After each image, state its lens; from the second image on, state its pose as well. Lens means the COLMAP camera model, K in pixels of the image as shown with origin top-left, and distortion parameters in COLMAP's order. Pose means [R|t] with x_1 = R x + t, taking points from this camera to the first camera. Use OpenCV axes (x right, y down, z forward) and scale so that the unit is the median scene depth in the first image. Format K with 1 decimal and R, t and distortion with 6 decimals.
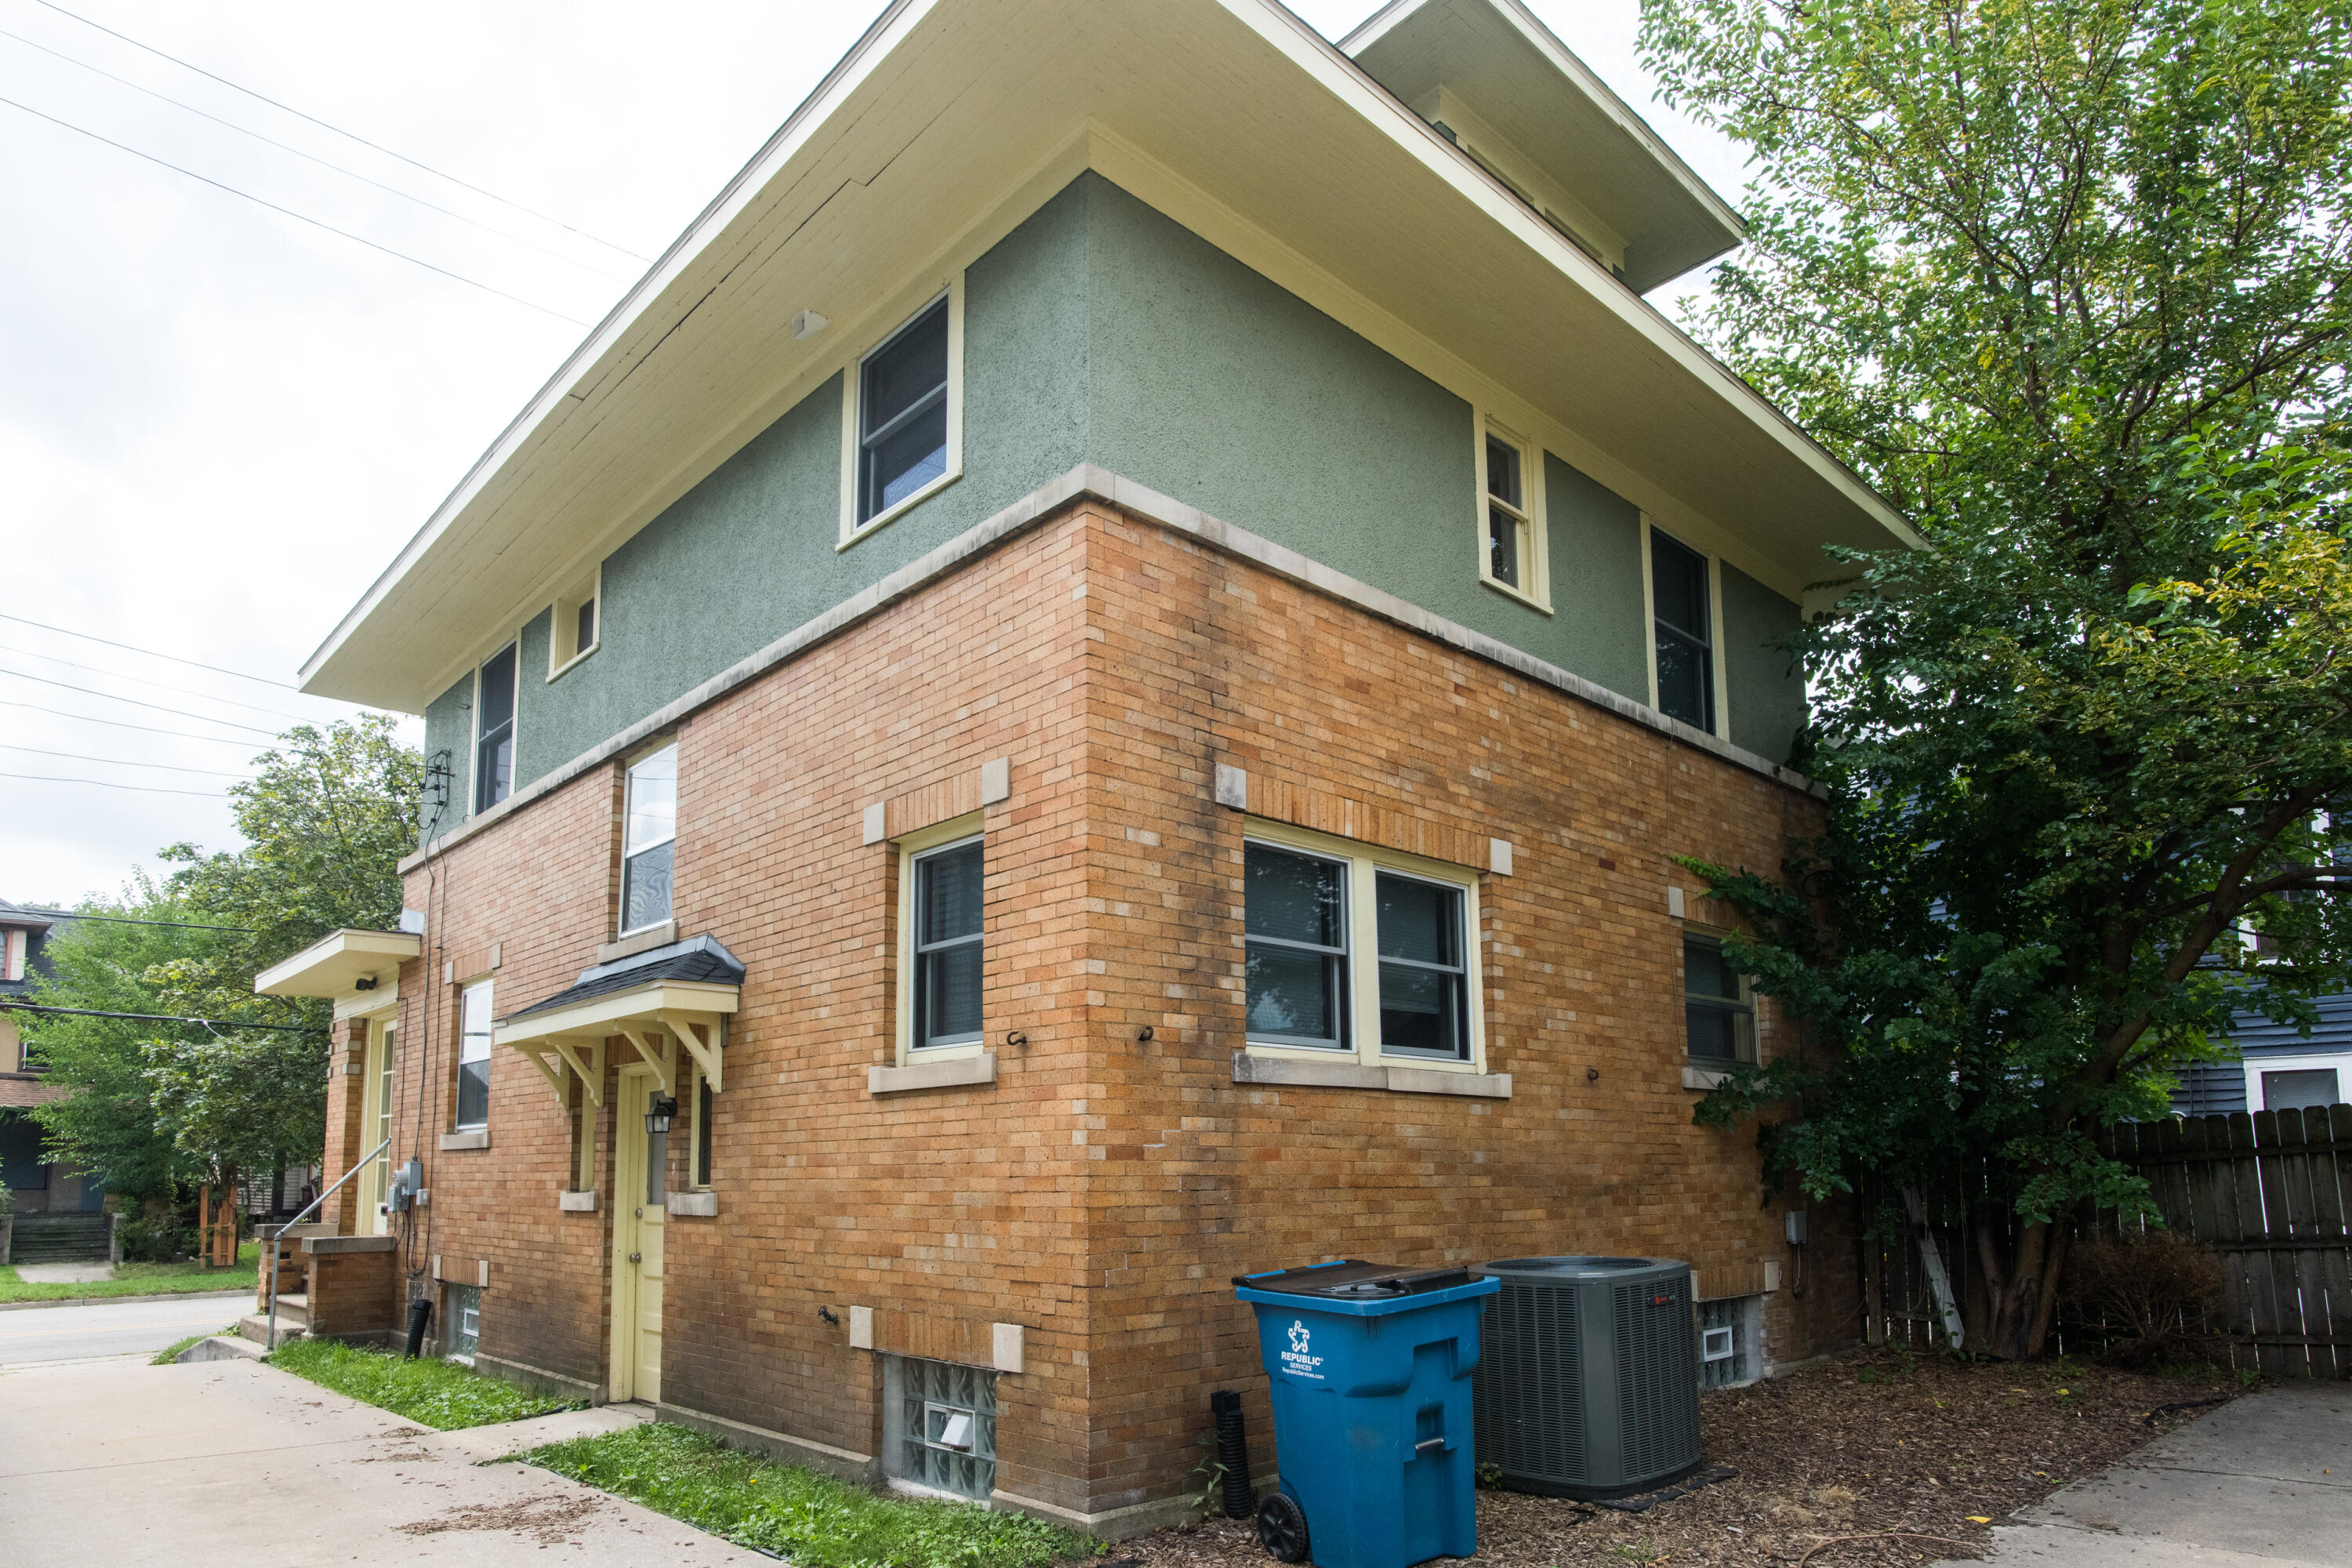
lens RADIAL K [[1419.7, 0, 1170.4], [0, 1419.7, 1016.4], [0, 0, 1]] dist [-0.003712, 0.002498]
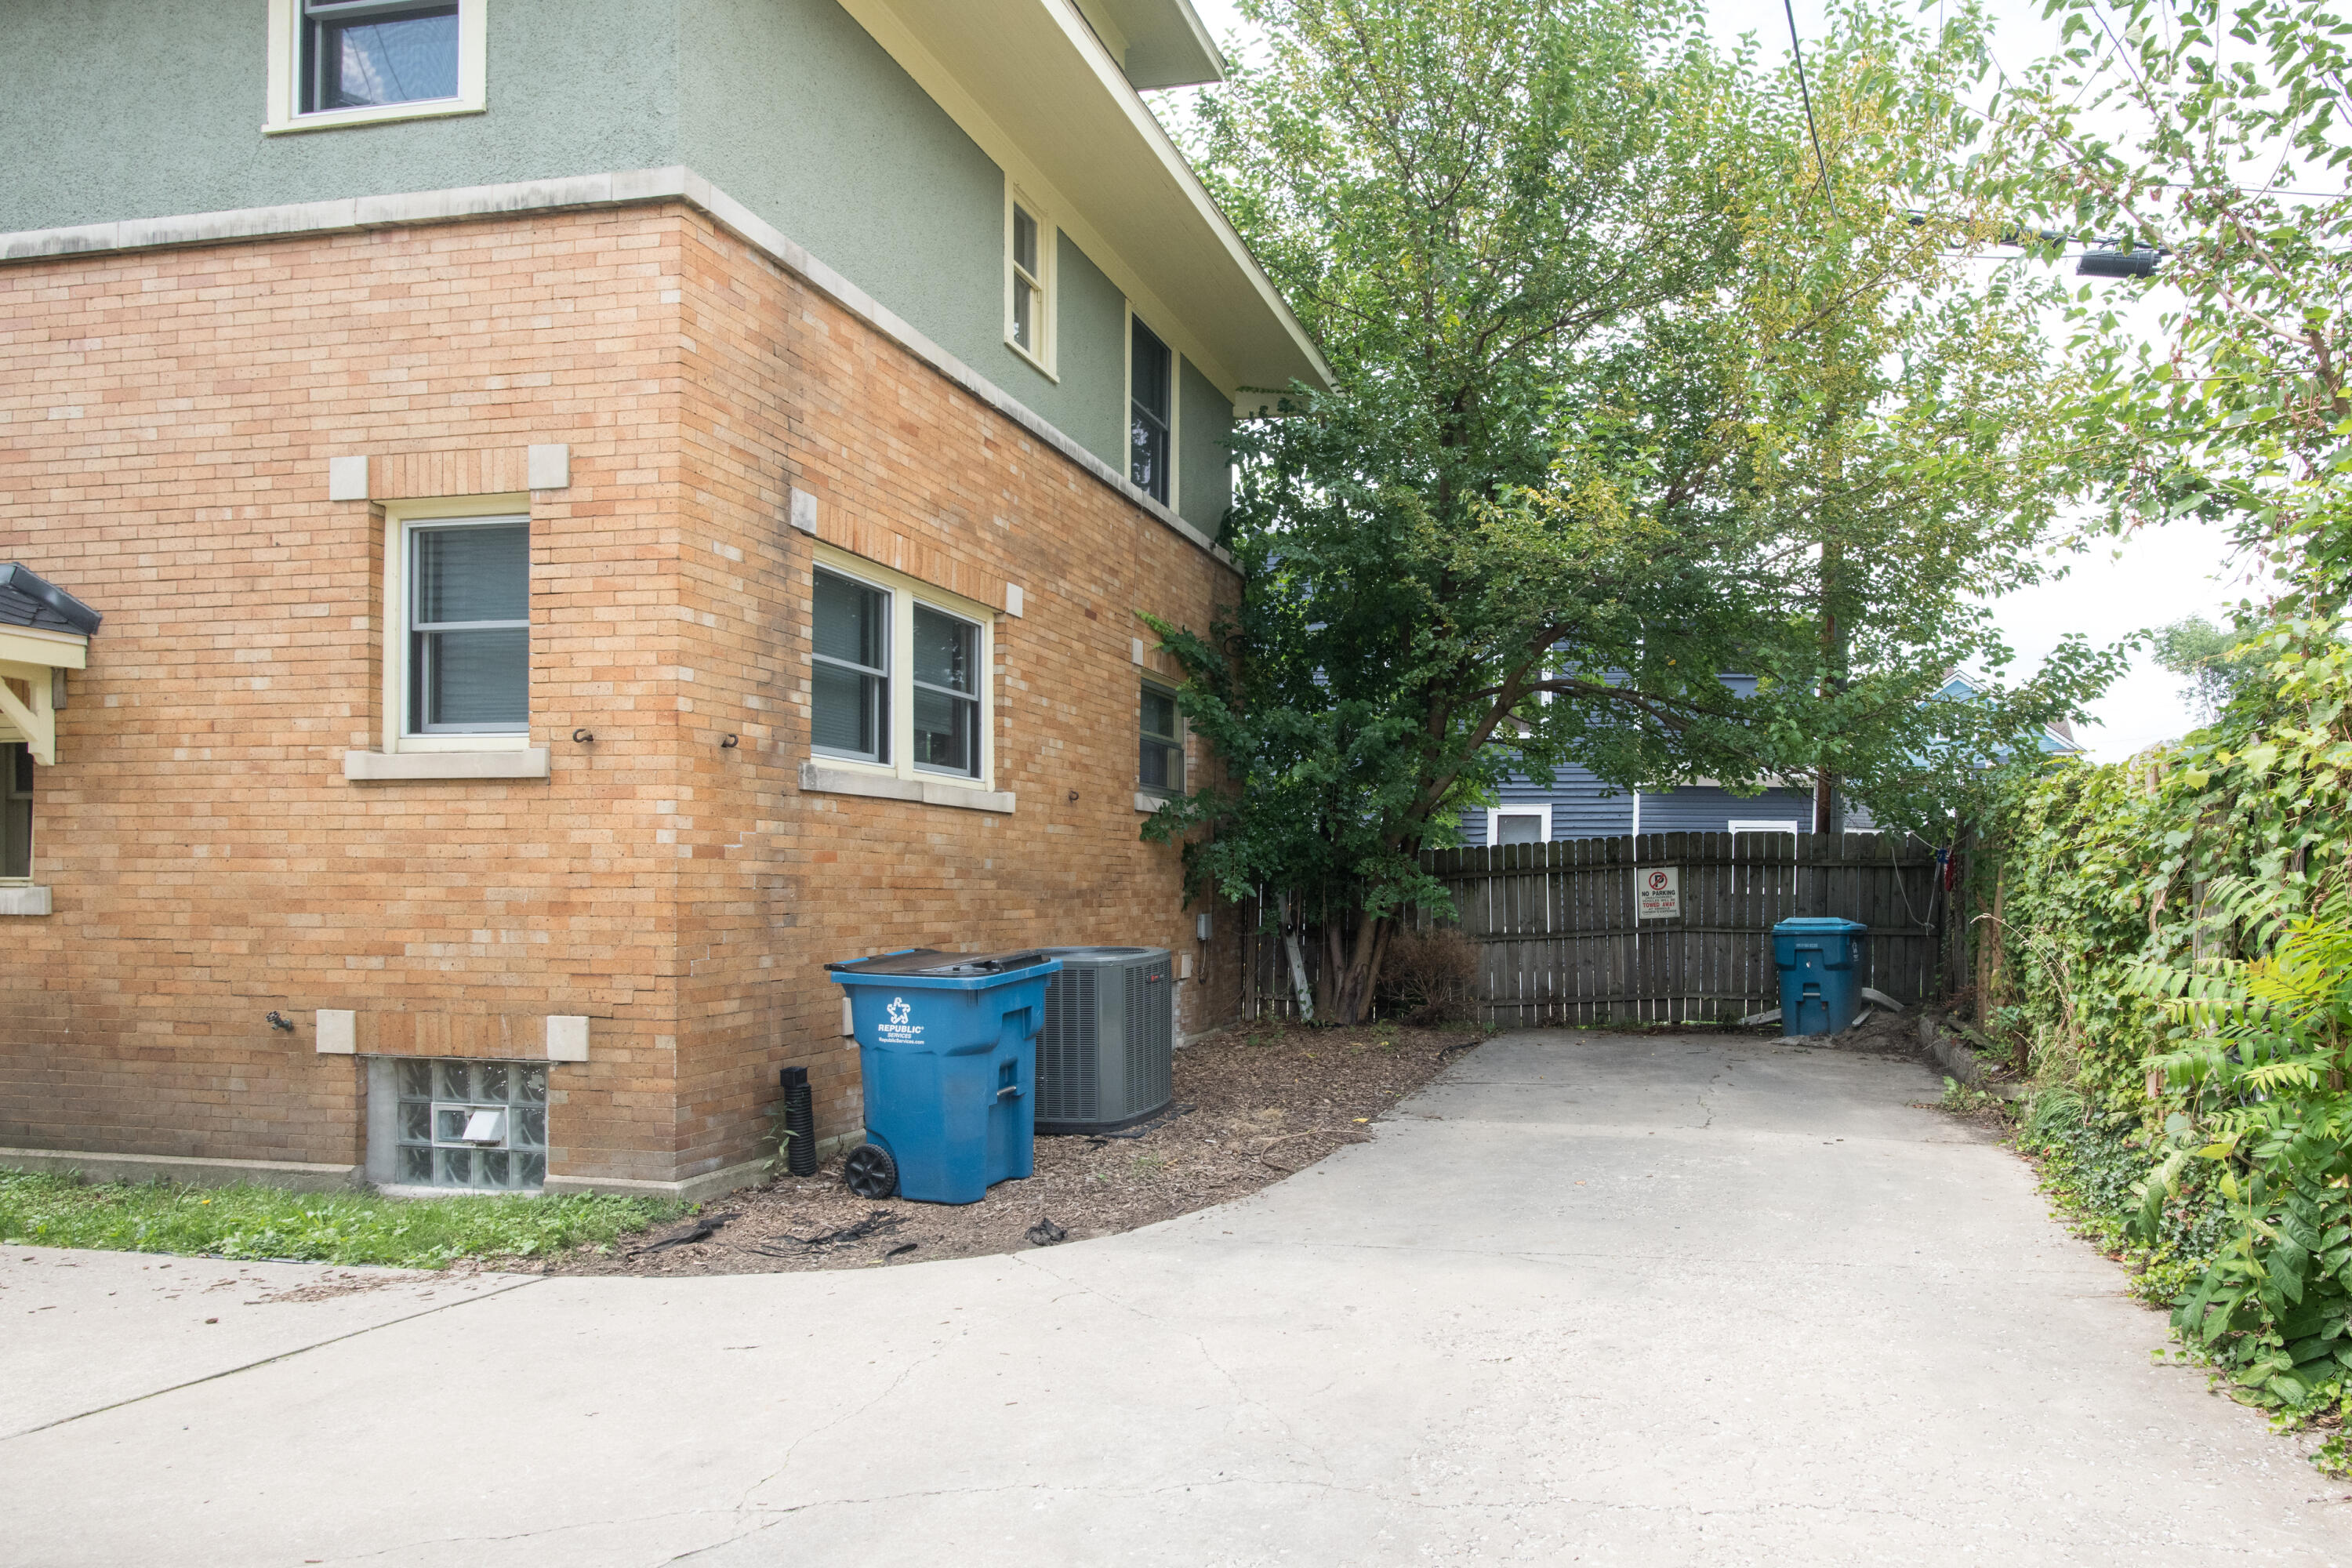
lens RADIAL K [[1626.2, 0, 1328.1], [0, 1626.2, 893.9], [0, 0, 1]] dist [0.001320, 0.000872]
pose [[0.824133, 0.011850, 0.566273, -0.267708], [-0.075656, 0.993125, 0.089325, -0.013409], [-0.561321, -0.116457, 0.819363, -0.209698]]
